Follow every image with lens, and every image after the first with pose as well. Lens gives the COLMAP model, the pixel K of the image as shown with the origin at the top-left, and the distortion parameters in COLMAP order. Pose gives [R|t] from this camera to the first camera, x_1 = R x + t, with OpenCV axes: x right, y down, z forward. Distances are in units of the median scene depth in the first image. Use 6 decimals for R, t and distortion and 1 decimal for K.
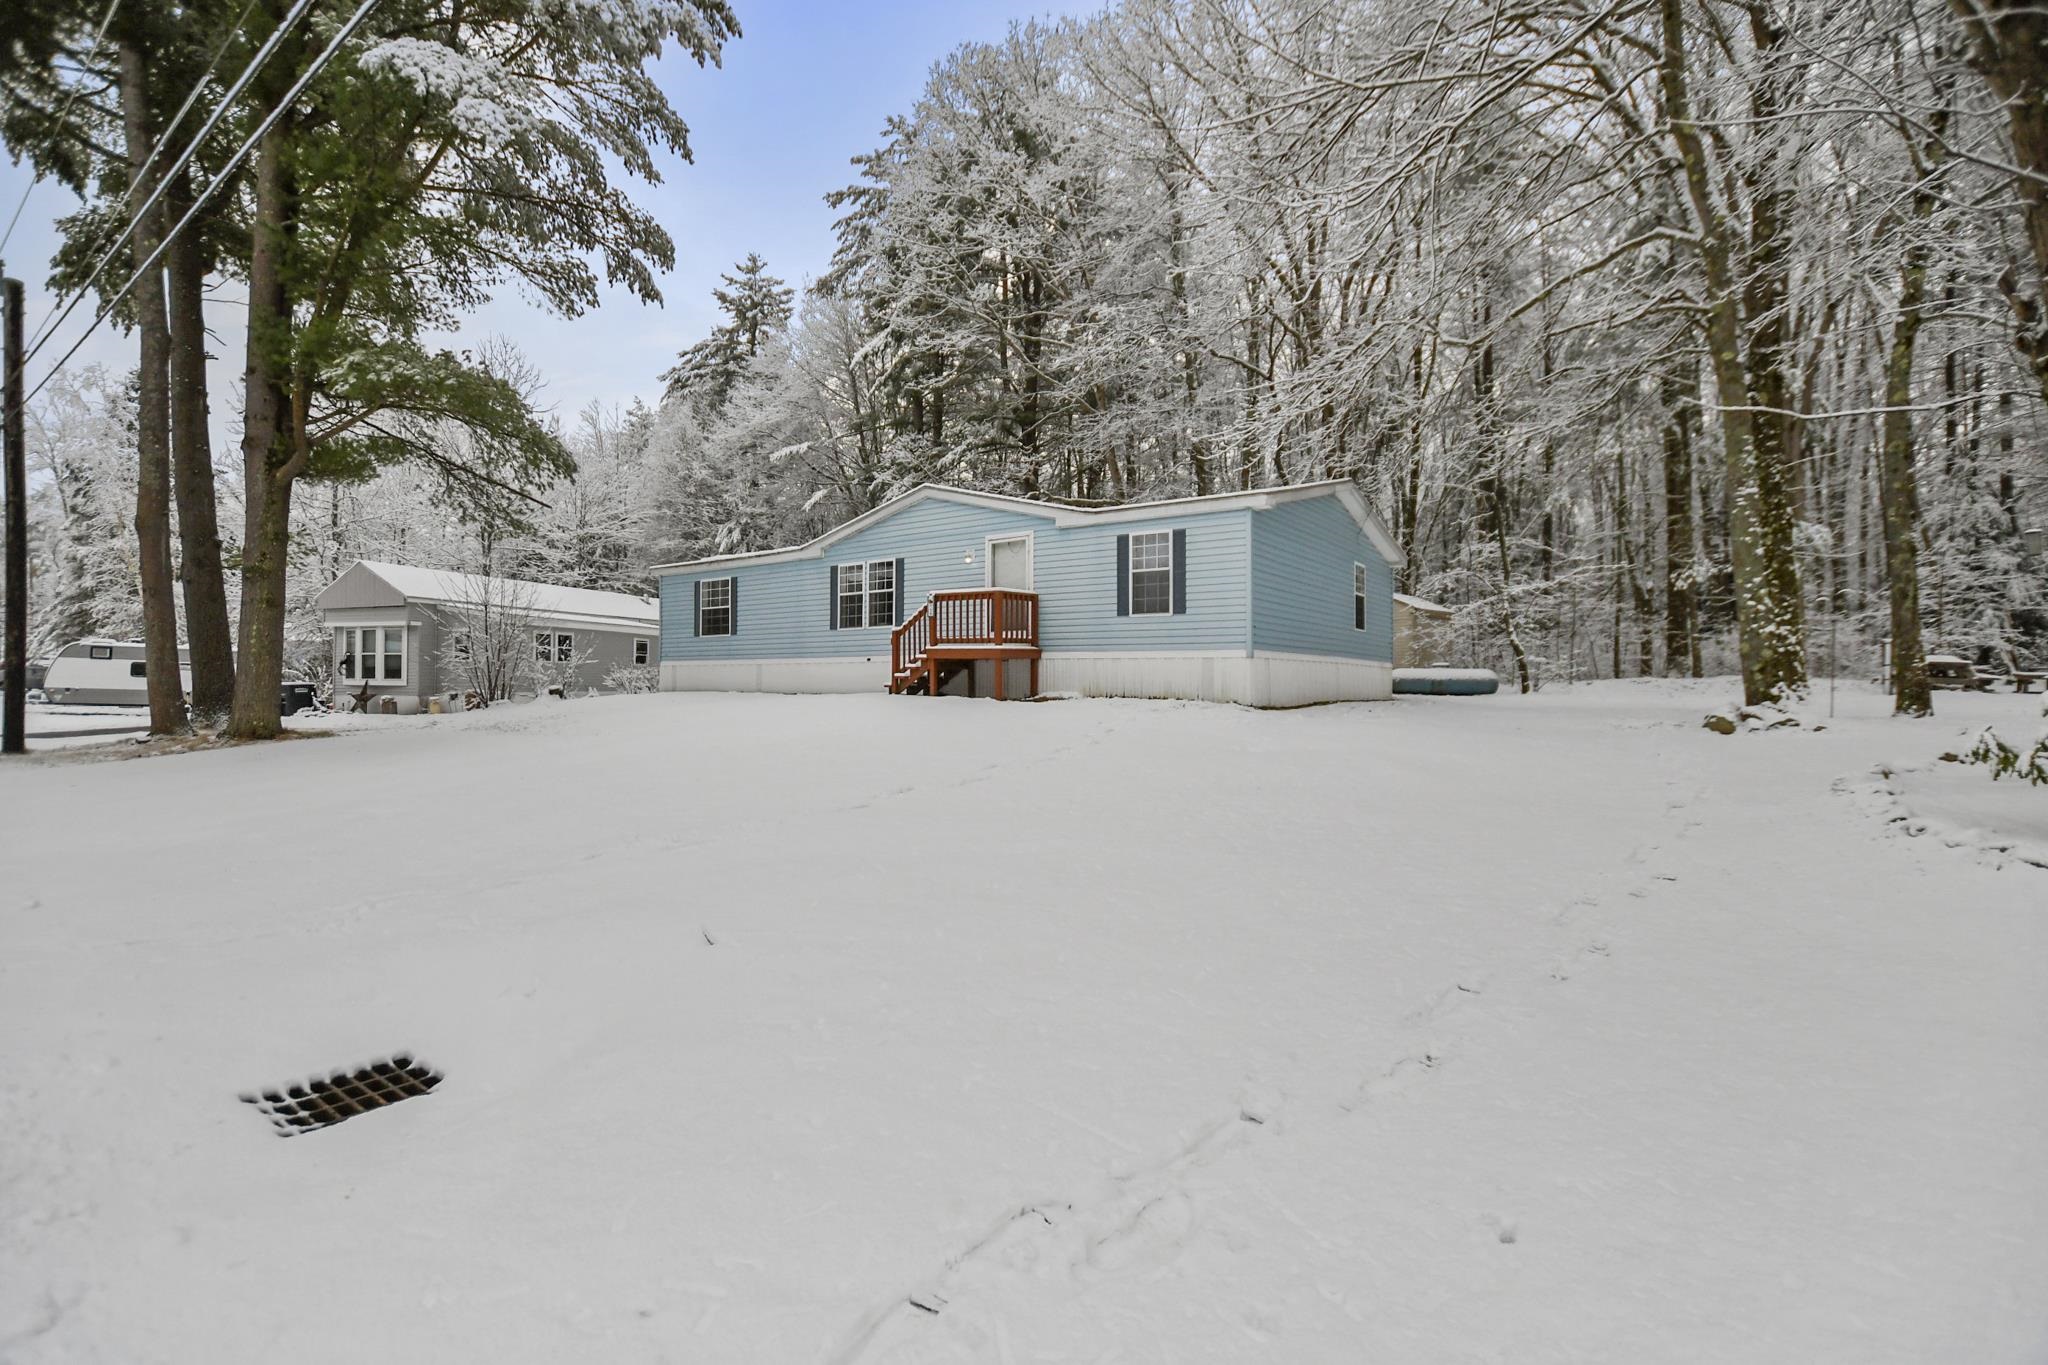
lens RADIAL K [[905.7, 0, 1018.8], [0, 905.7, 687.2], [0, 0, 1]] dist [-0.012037, -0.000095]
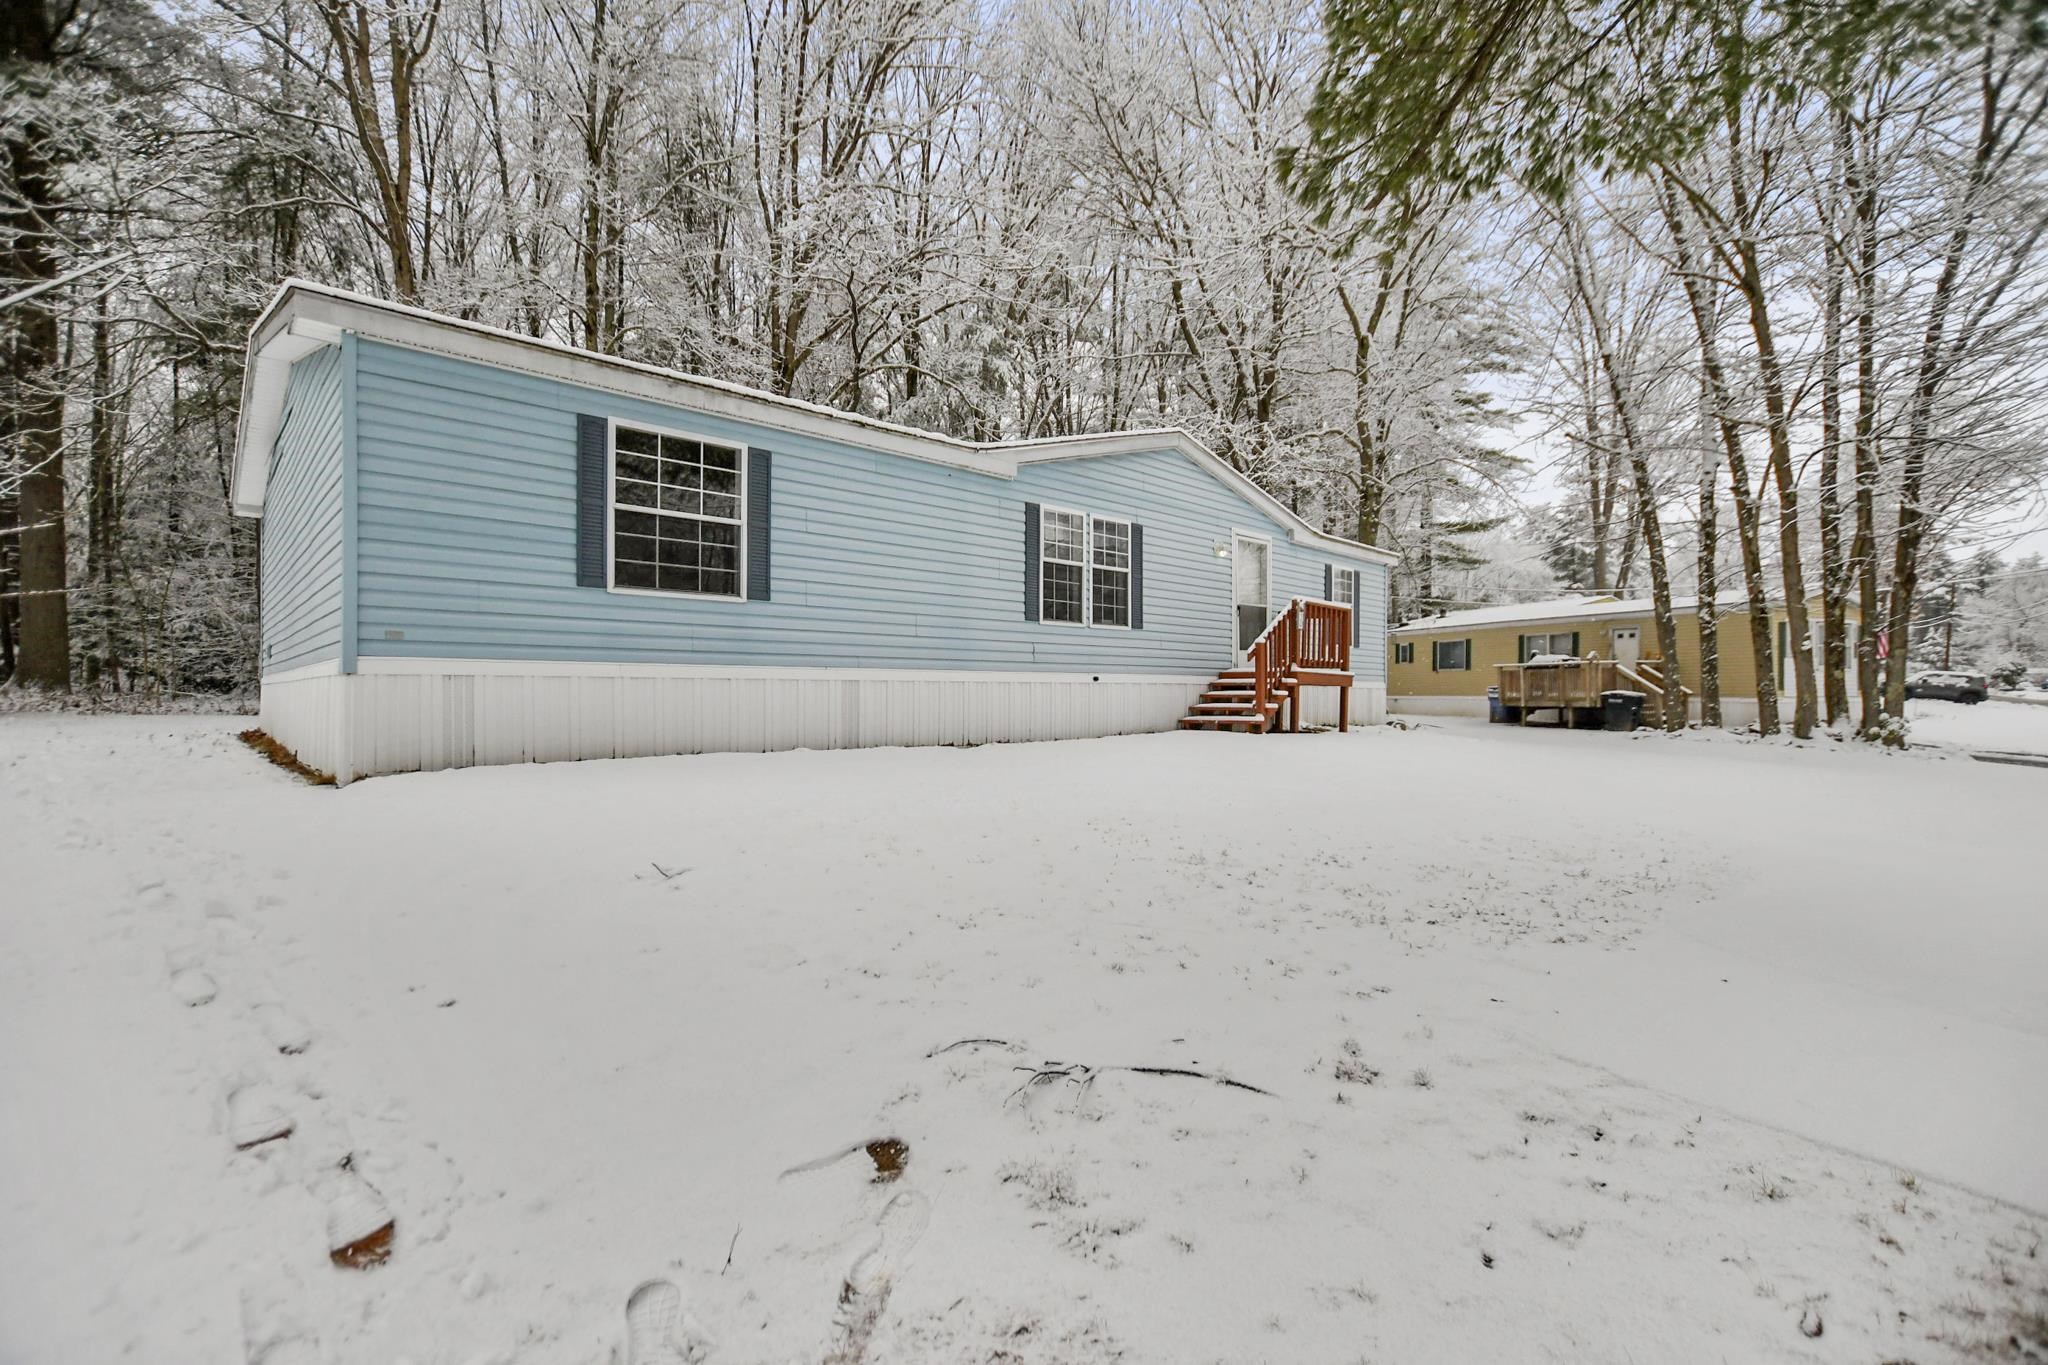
lens RADIAL K [[963.3, 0, 1024.0], [0, 963.3, 682.5], [0, 0, 1]] dist [-0.027114, -0.000020]
pose [[0.135386, -0.003403, 0.990787, -0.785337], [-0.009783, 0.999941, 0.004771, -0.029502], [-0.990745, -0.010339, 0.135345, 0.933327]]
